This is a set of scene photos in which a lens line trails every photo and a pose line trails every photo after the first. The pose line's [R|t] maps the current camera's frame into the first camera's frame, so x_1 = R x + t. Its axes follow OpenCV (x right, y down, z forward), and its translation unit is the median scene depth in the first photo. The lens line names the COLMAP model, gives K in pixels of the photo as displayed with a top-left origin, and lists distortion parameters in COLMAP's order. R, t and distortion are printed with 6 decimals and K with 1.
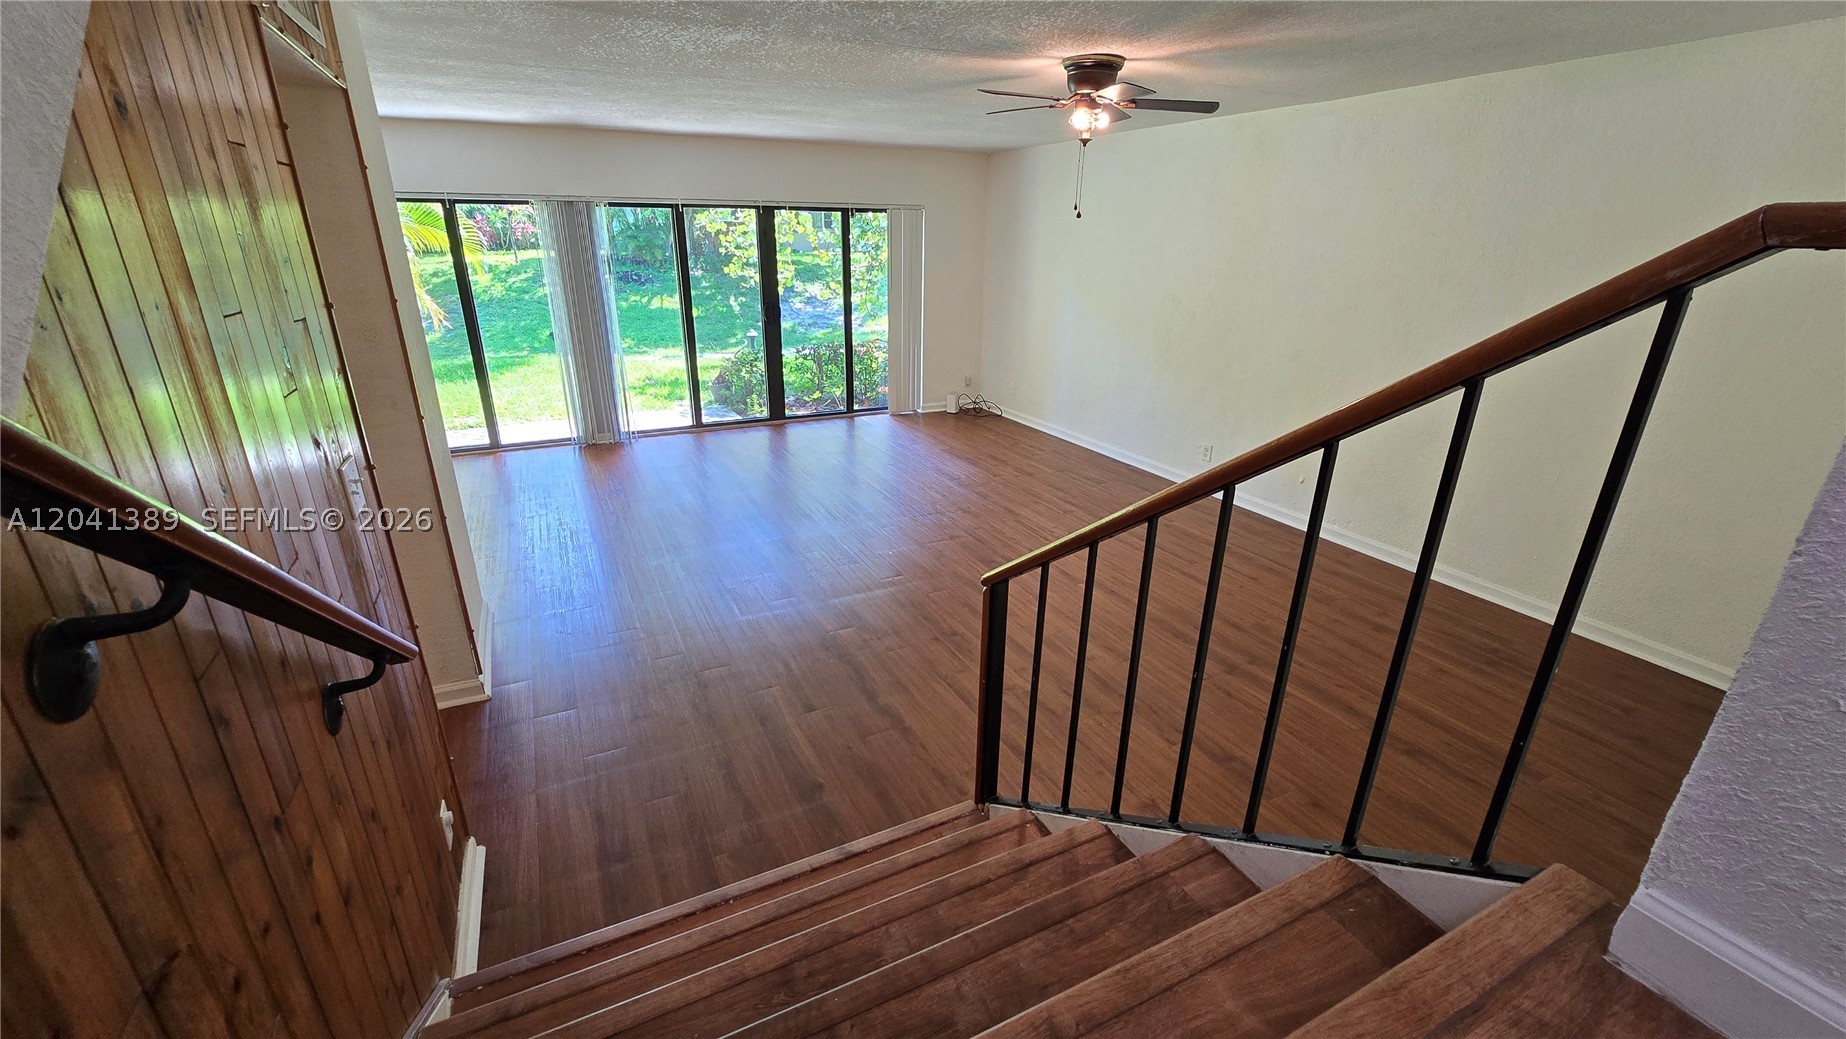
lens RADIAL K [[758.5, 0, 914.8], [0, 758.5, 519.5], [0, 0, 1]] dist [-0.005348, 0.001747]
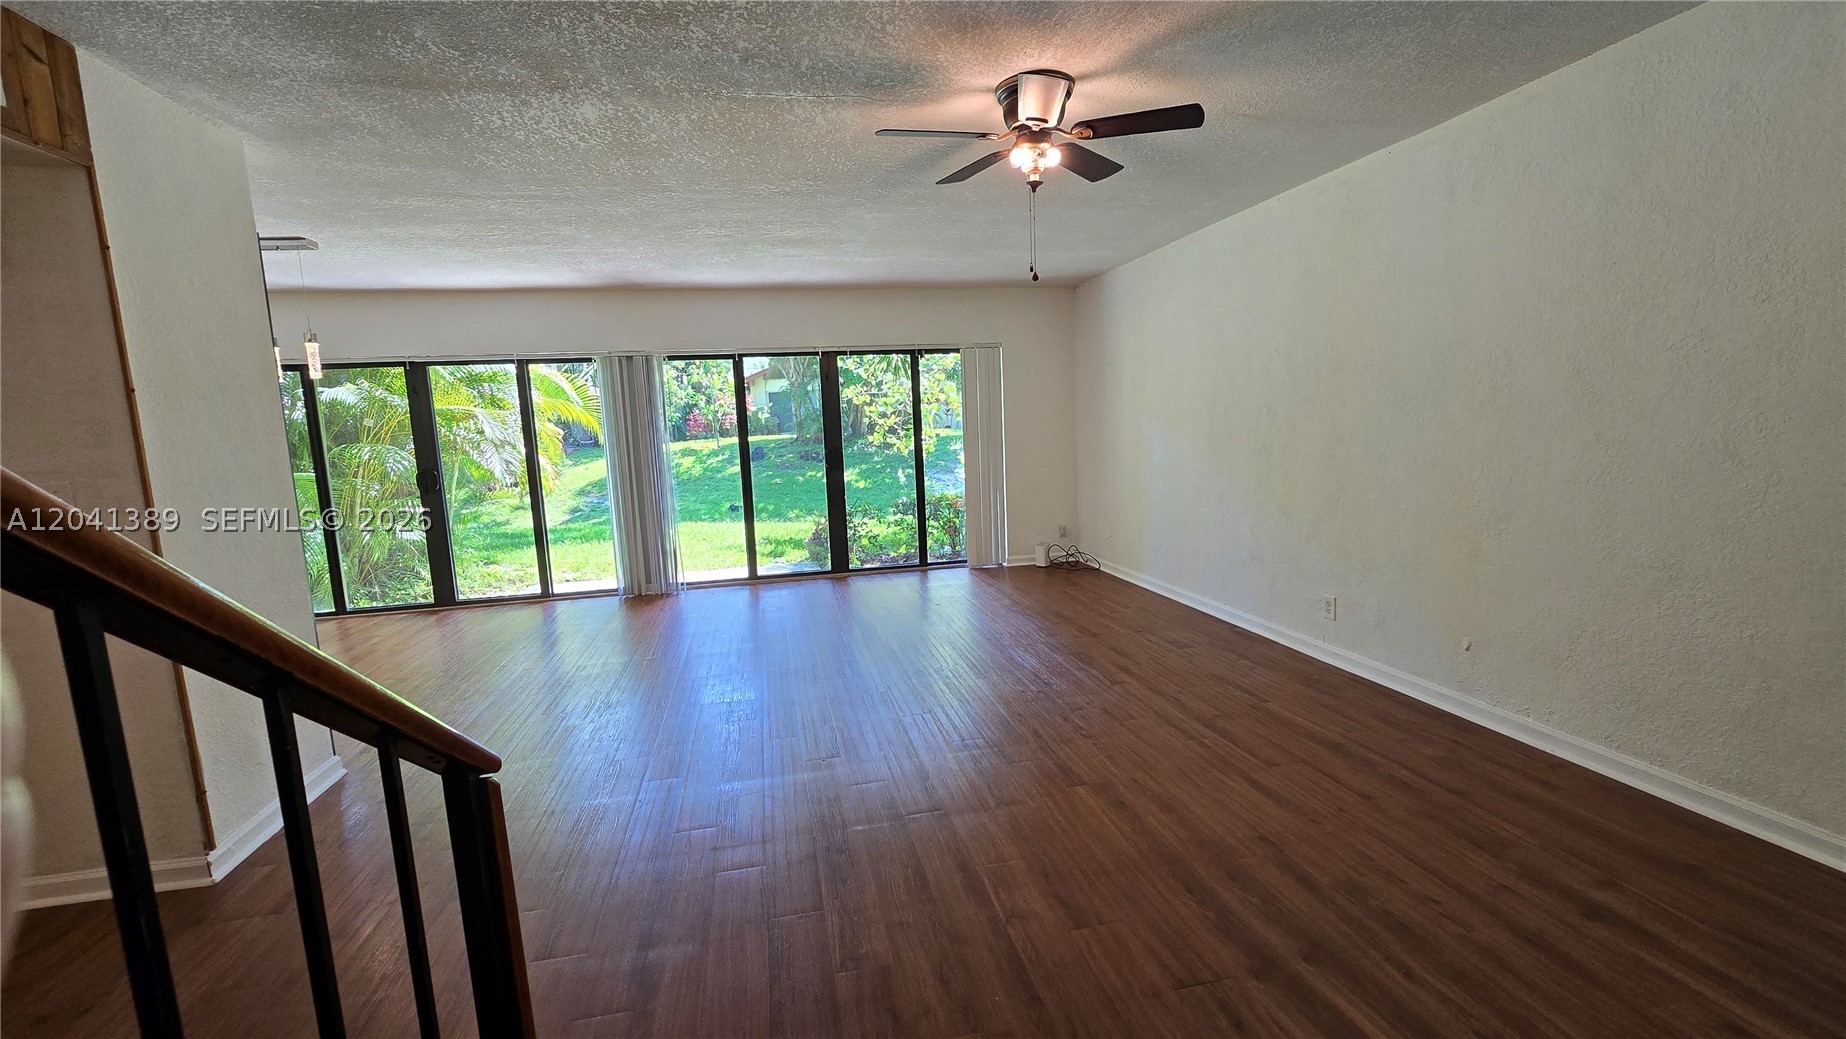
lens RADIAL K [[758.5, 0, 910.2], [0, 758.5, 522.5], [0, 0, 1]] dist [-0.005348, 0.001747]
pose [[0.965985, -0.016210, -0.258089, 0.161453], [-0.041528, 0.975356, -0.216695, 0.004937], [0.255241, 0.220042, 0.941506, 0.172021]]
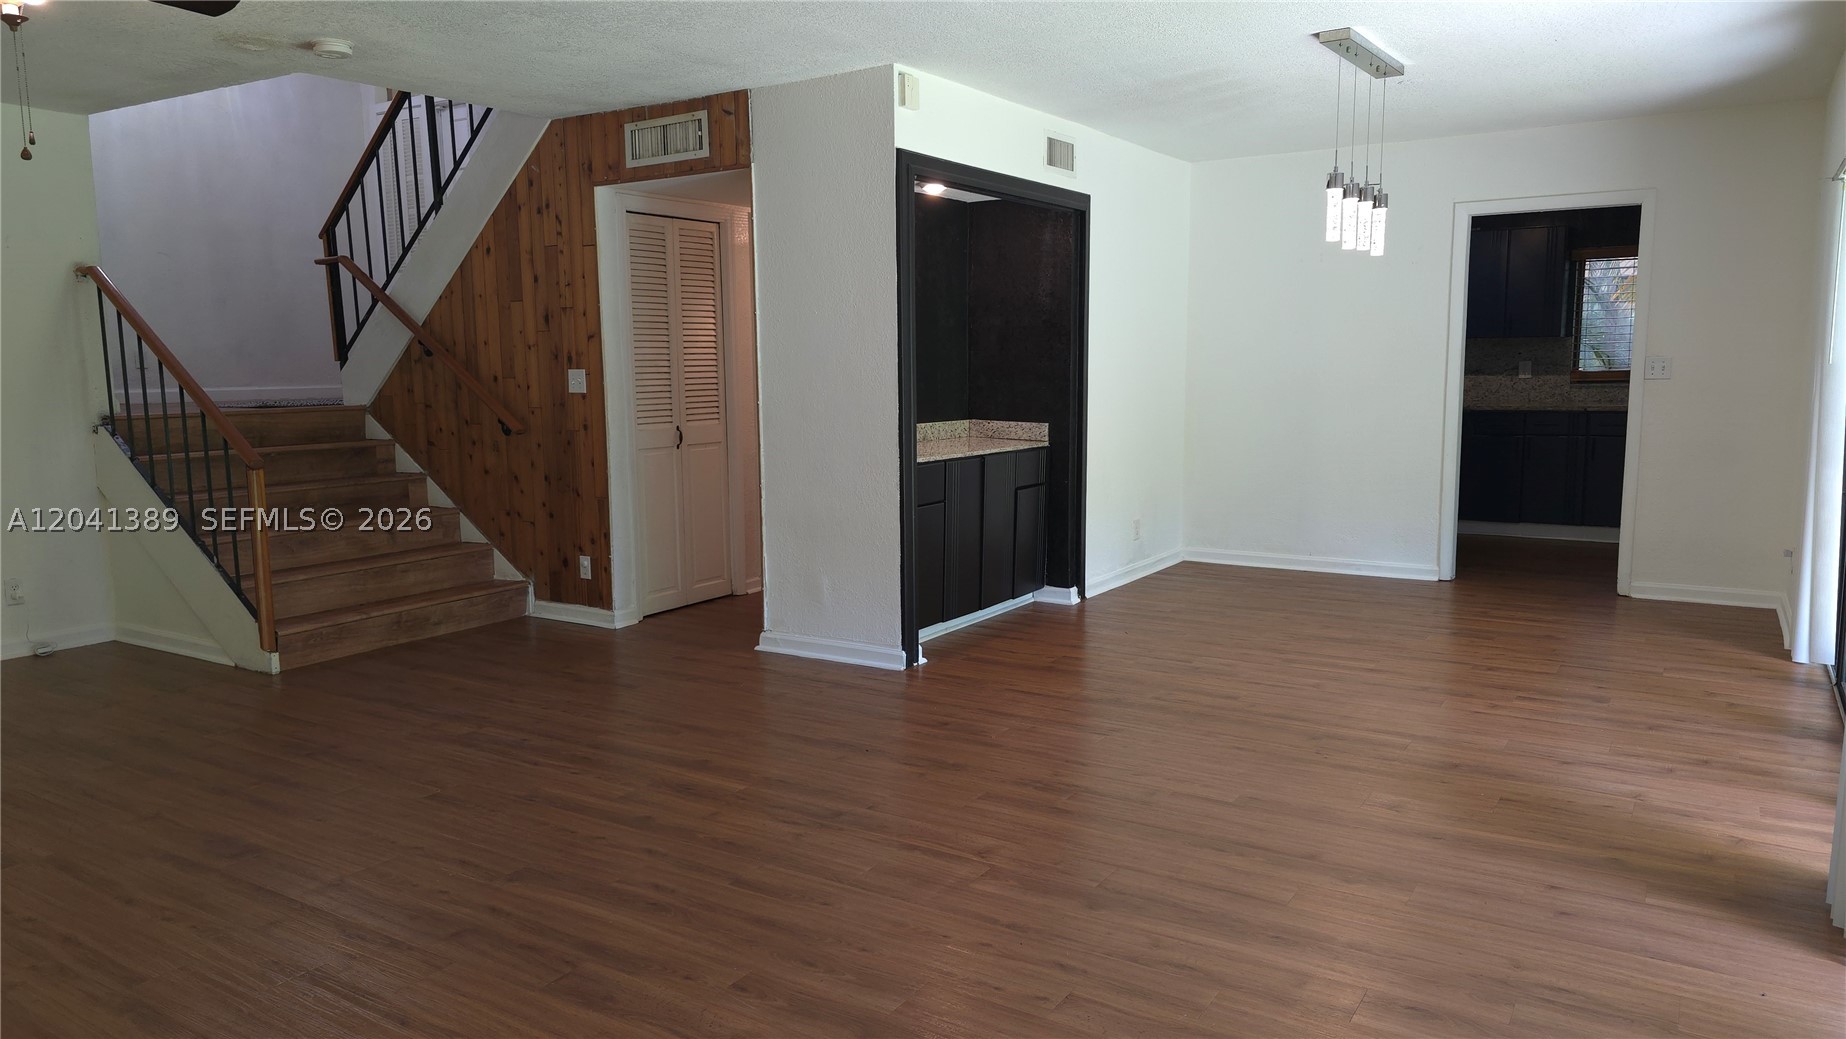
lens RADIAL K [[1237.7, 0, 903.3], [0, 1237.7, 518.7], [0, 0, 1]] dist [0.055644, -0.052520]
pose [[-0.857833, 0.068267, -0.509375, 0.087883], [-0.175698, 0.892463, 0.415500, -0.365562], [0.482963, 0.445926, -0.753589, 1.166093]]
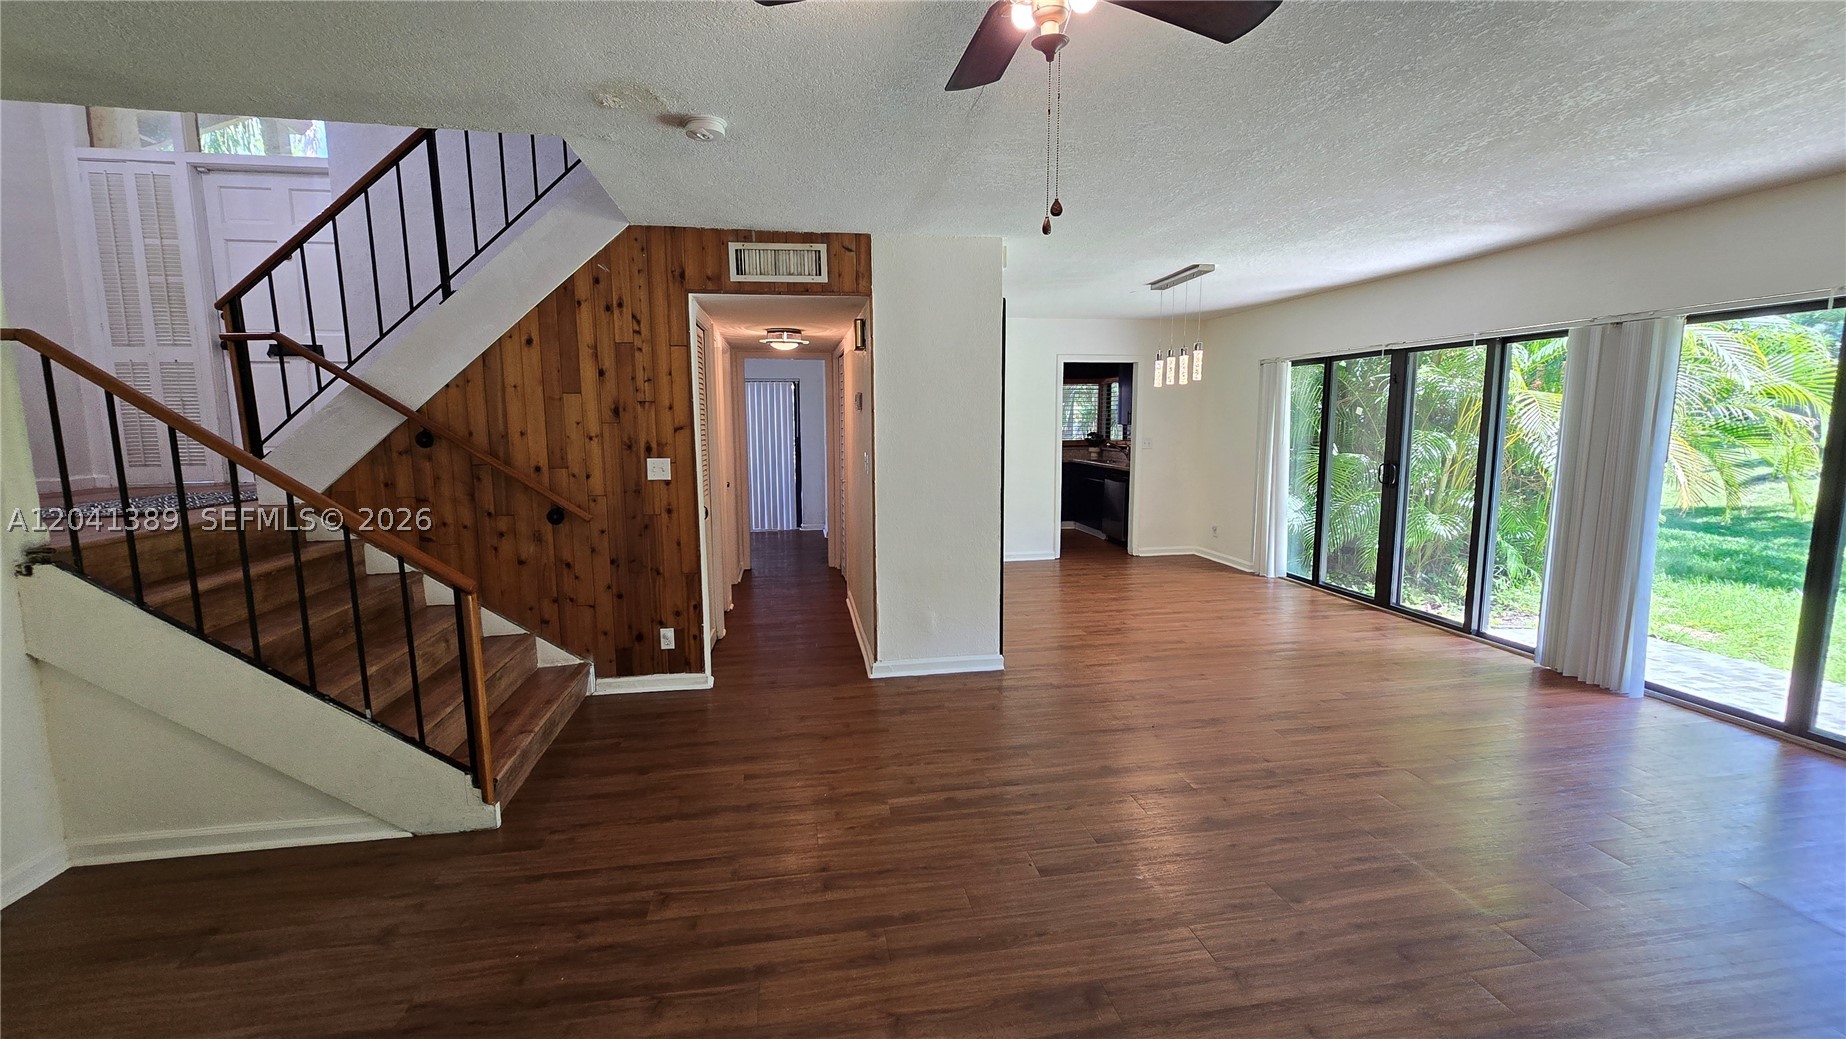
lens RADIAL K [[758.5, 0, 924.0], [0, 758.5, 517.4], [0, 0, 1]] dist [-0.005348, 0.001747]
pose [[-0.281035, 0.117304, -0.952502, 0.357822], [-0.333268, 0.918807, 0.211485, -0.185022], [0.899973, 0.376873, -0.219123, 0.617647]]
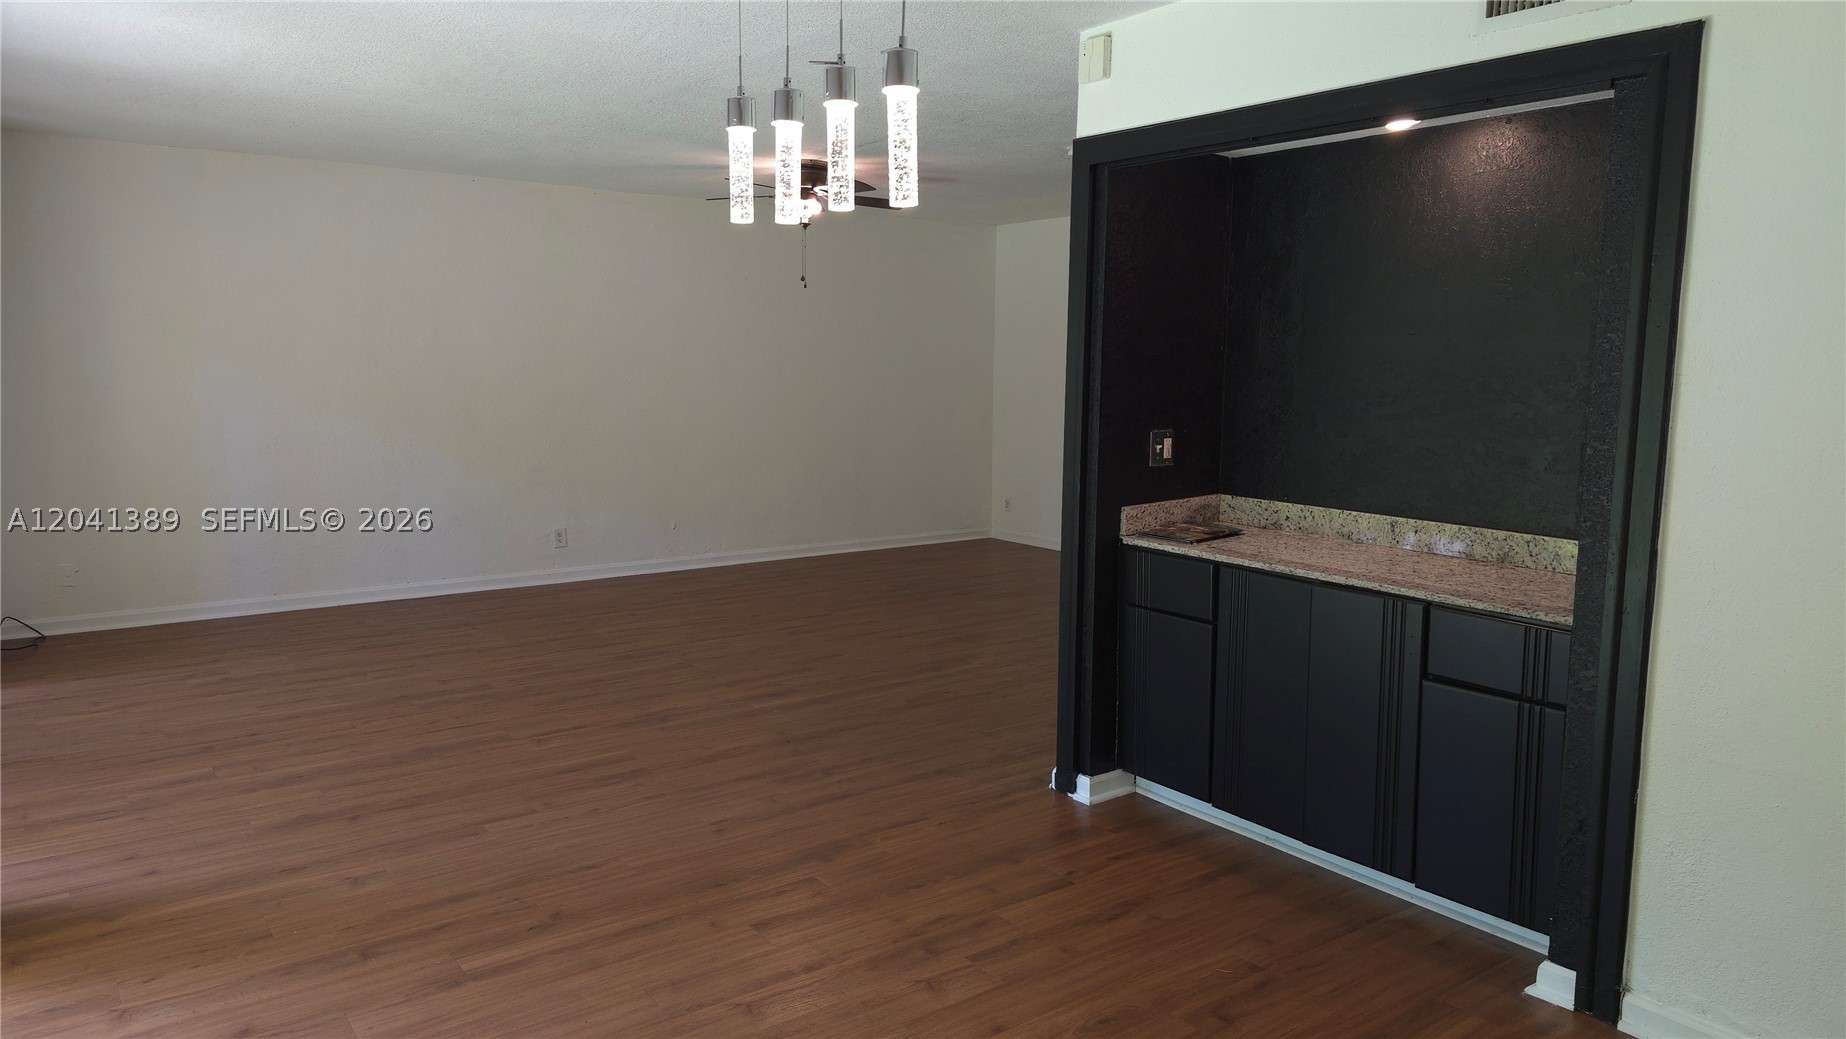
lens RADIAL K [[1237.7, 0, 924.0], [0, 1237.7, 516.1], [0, 0, 1]] dist [0.055644, -0.052520]
pose [[-0.184153, -0.134100, 0.973707, -0.958252], [0.332904, 0.923588, 0.190158, -0.215499], [-0.924804, 0.359169, -0.125439, 0.677791]]
